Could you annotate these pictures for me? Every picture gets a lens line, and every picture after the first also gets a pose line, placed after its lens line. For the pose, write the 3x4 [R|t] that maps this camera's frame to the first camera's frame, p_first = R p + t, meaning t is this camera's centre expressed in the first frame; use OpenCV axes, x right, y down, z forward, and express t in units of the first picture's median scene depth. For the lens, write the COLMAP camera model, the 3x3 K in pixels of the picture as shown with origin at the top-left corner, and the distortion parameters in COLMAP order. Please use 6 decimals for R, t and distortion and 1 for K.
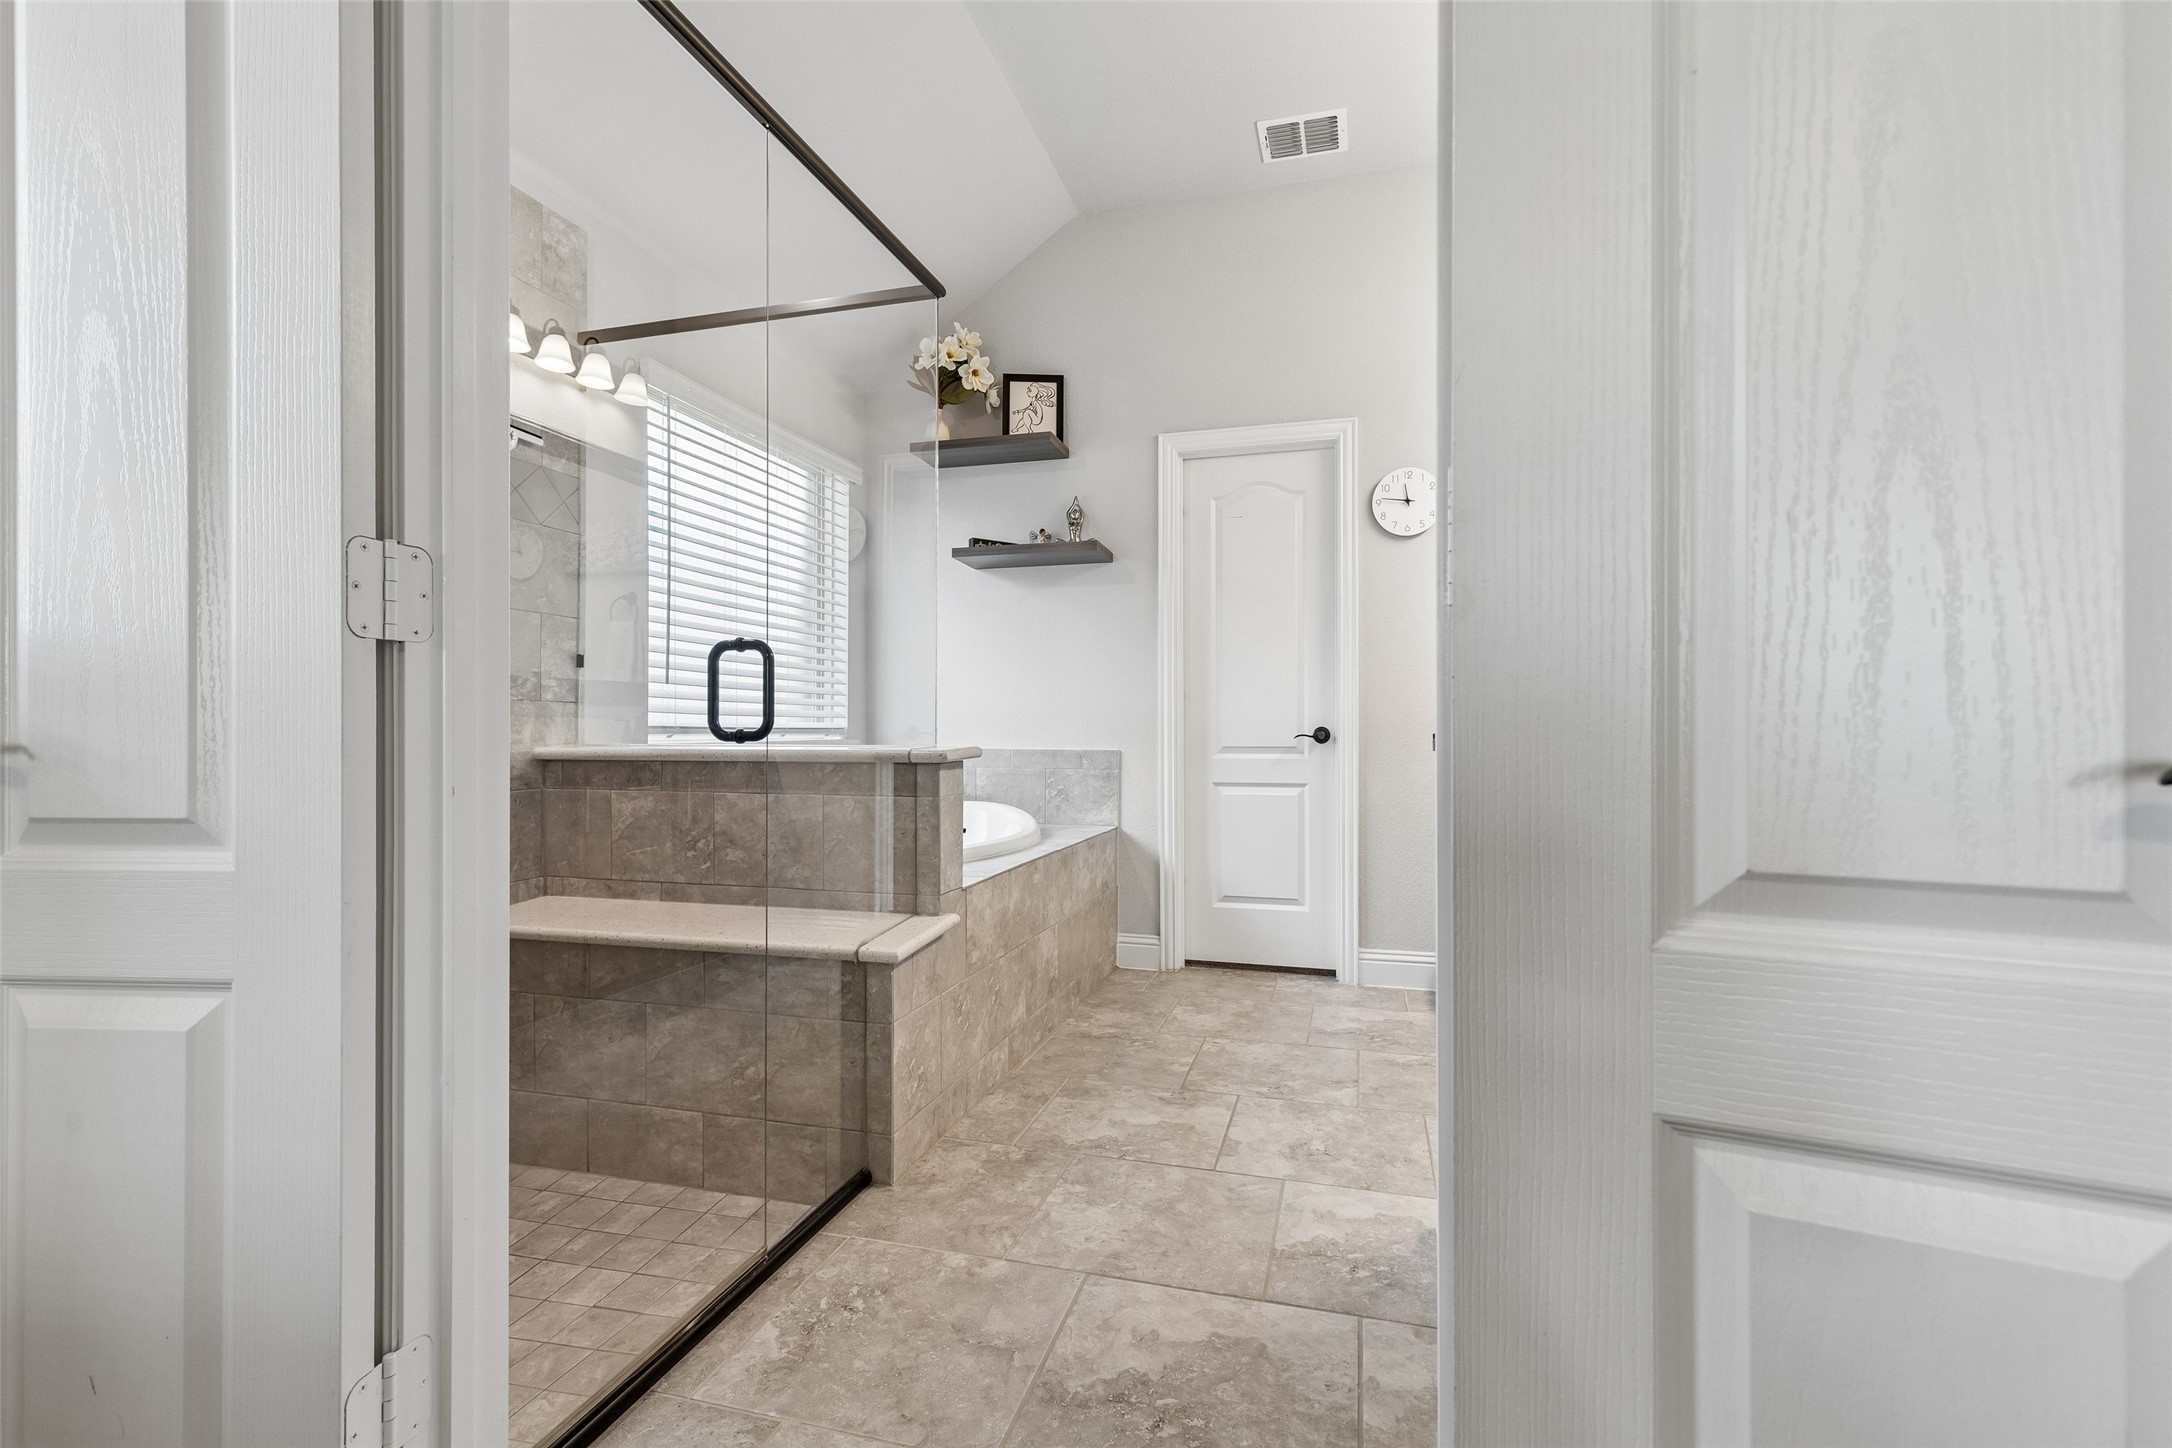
lens RADIAL K [[984.0, 0, 1084.3], [0, 984.0, 727.2], [0, 0, 1]] dist [0.015391, -0.003648]
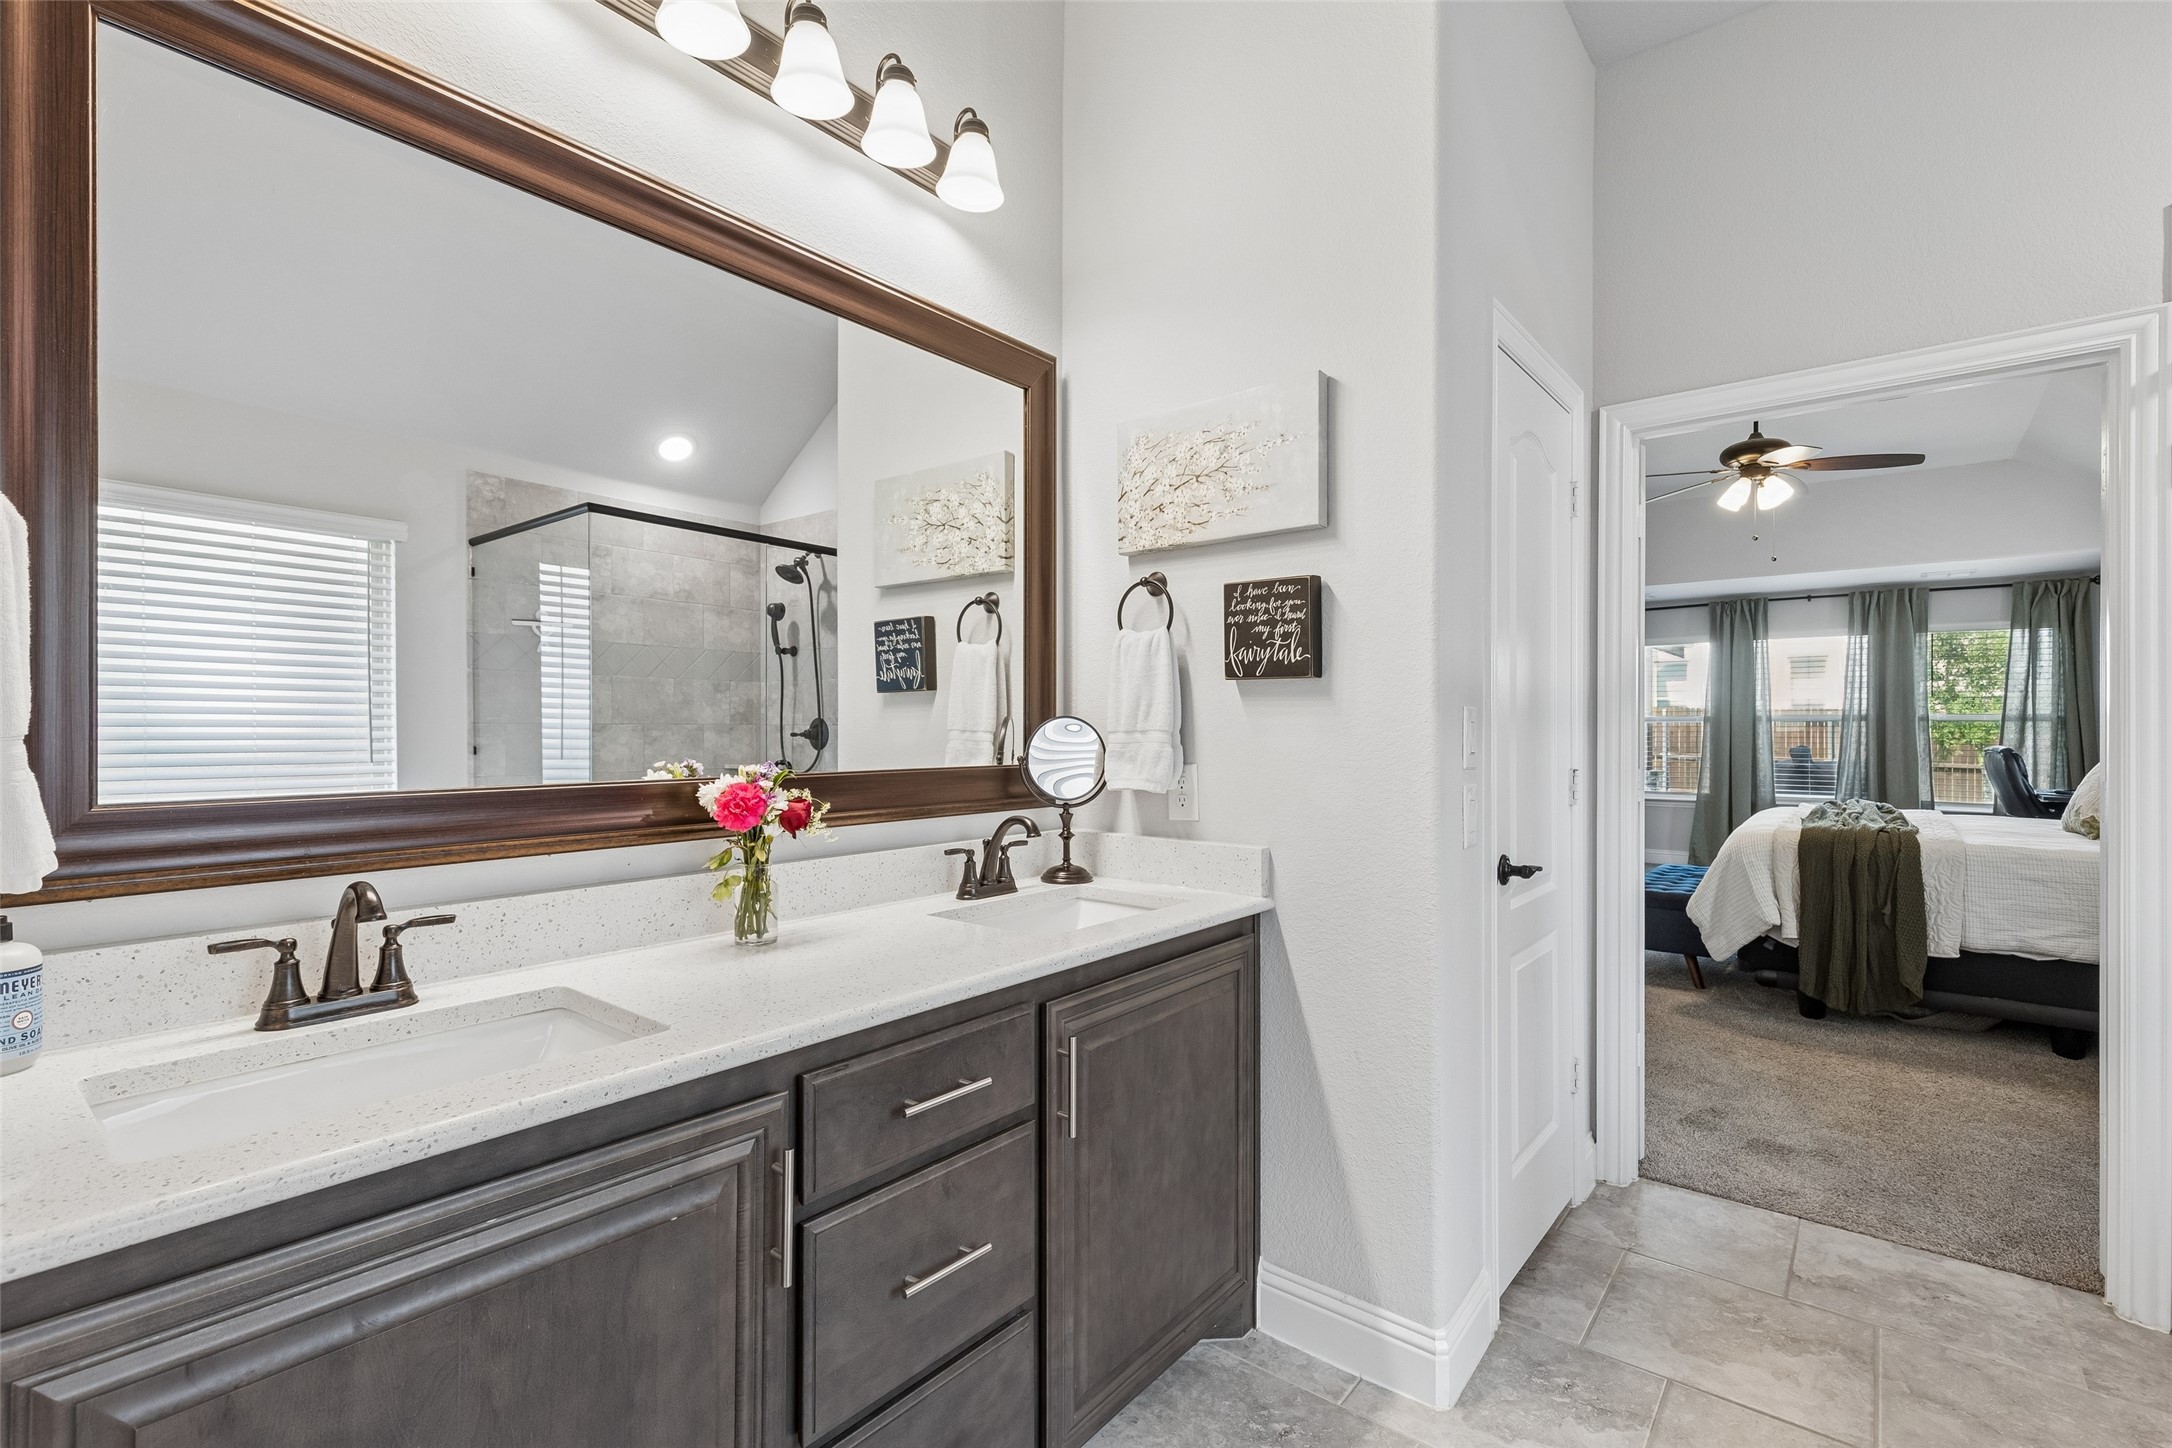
lens RADIAL K [[984.0, 0, 1093.3], [0, 984.0, 718.2], [0, 0, 1]] dist [0.015391, -0.003648]
pose [[-0.919105, -0.003928, 0.393994, 0.203956], [-0.006360, 0.999968, -0.004867, -0.102525], [-0.393962, -0.006979, -0.919100, 1.375620]]
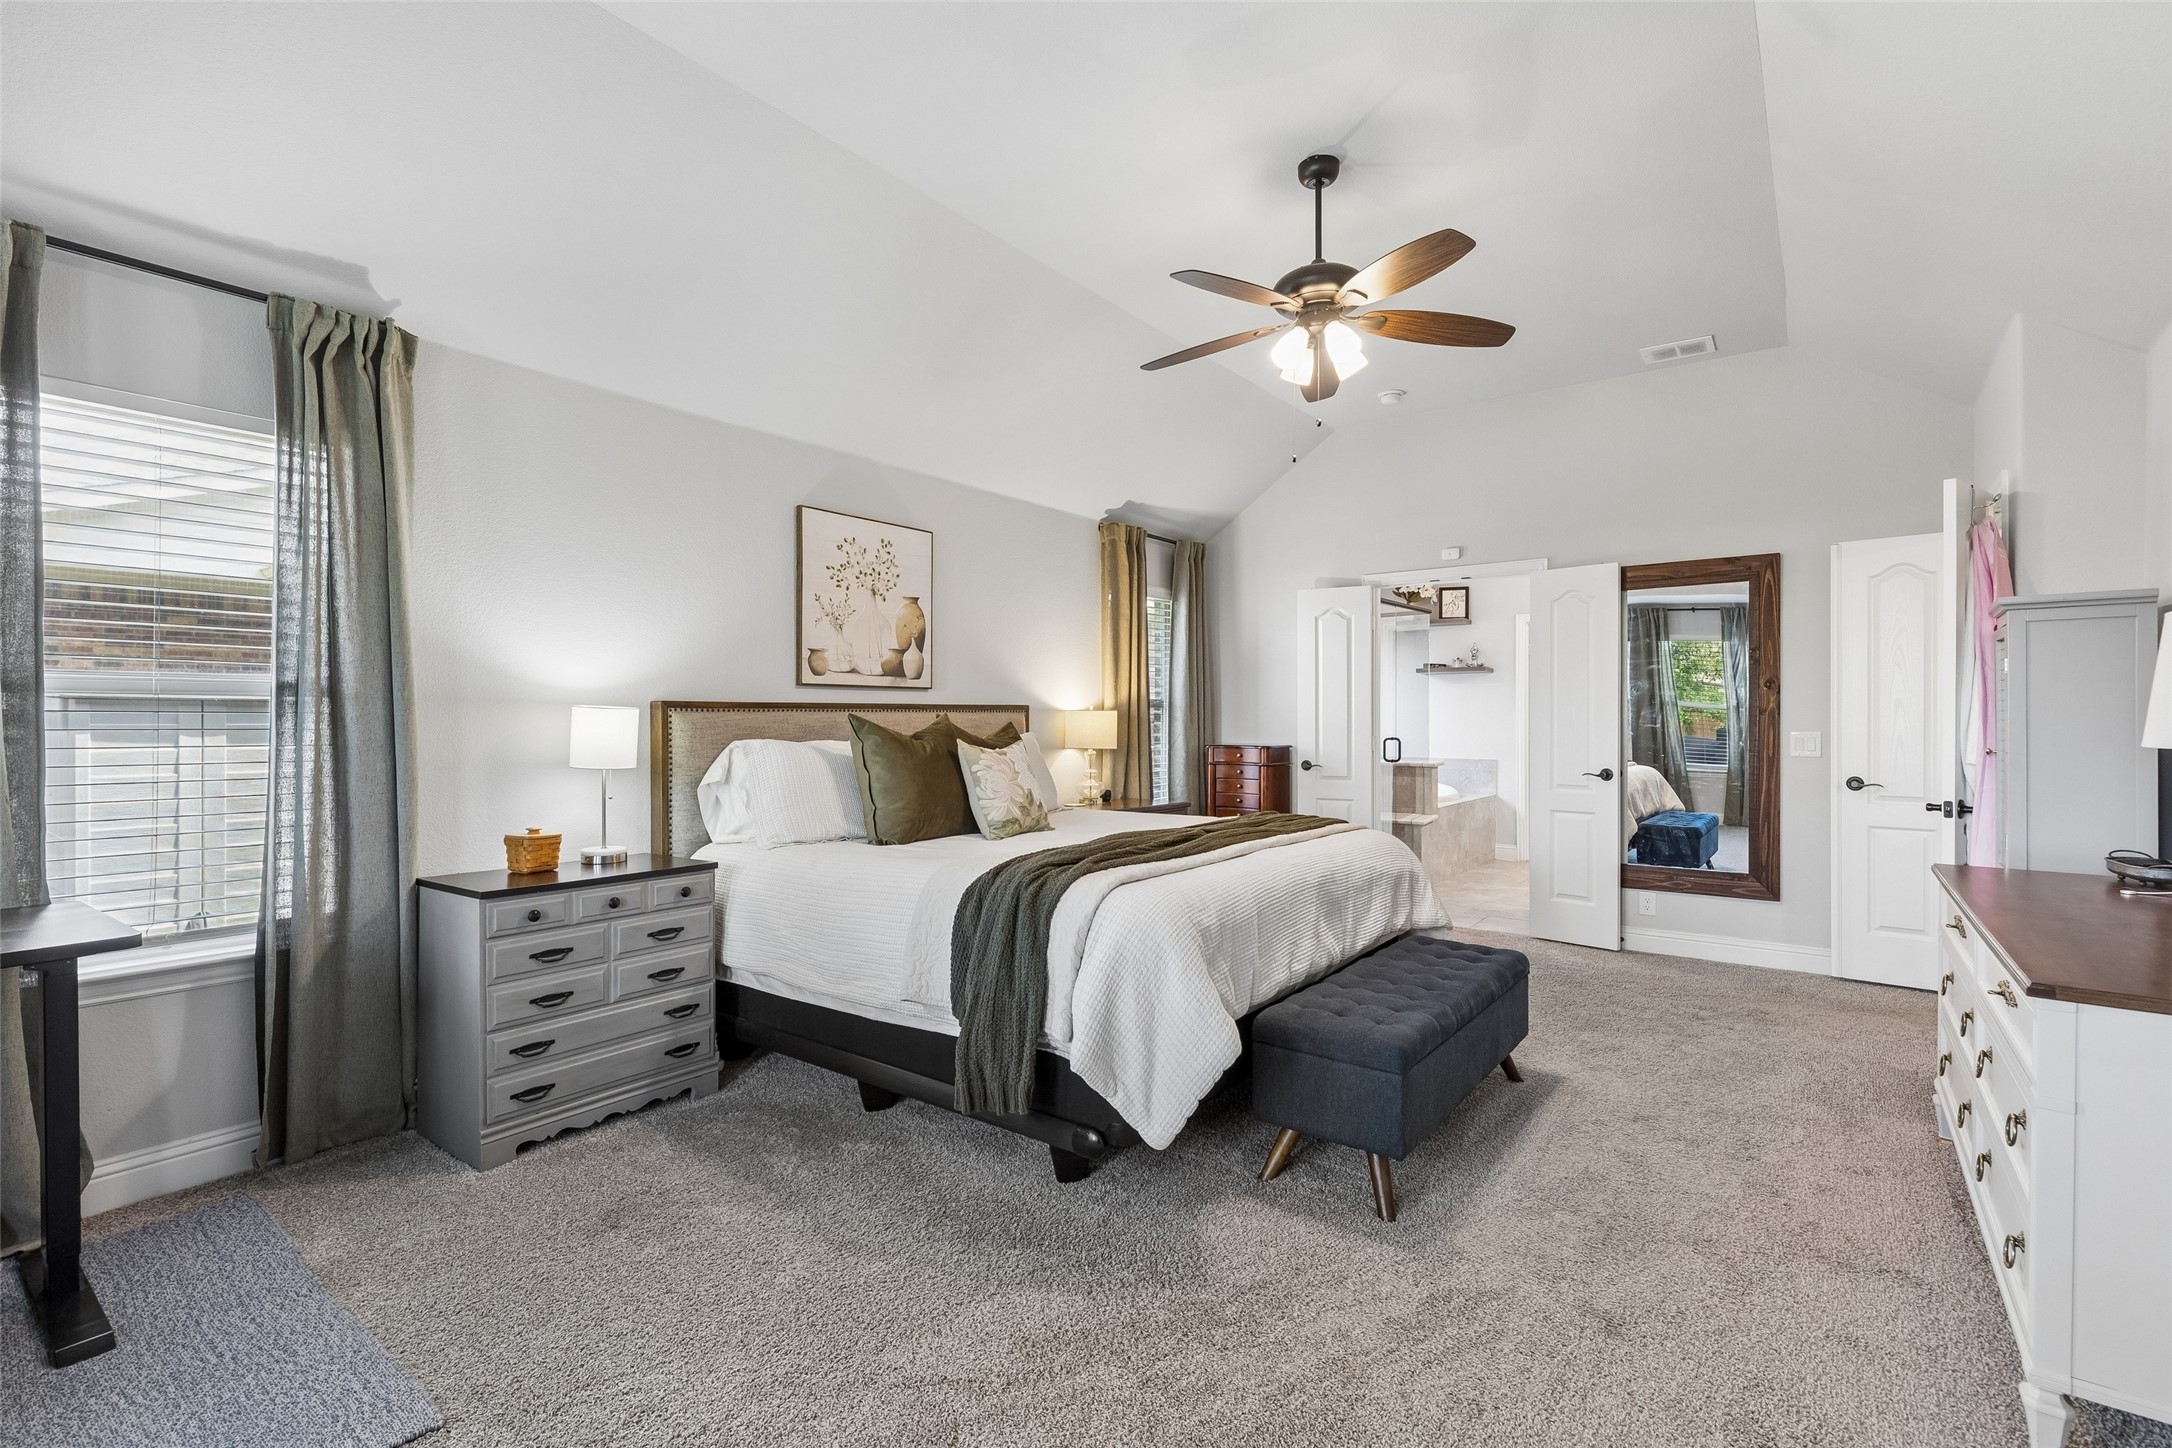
lens RADIAL K [[984.0, 0, 1085.6], [0, 984.0, 725.5], [0, 0, 1]] dist [0.015391, -0.003648]
pose [[0.933058, 0.000237, -0.359725, -0.036288], [0.002701, 0.999967, 0.007665, -0.095490], [0.359715, -0.008124, 0.933027, -1.830060]]
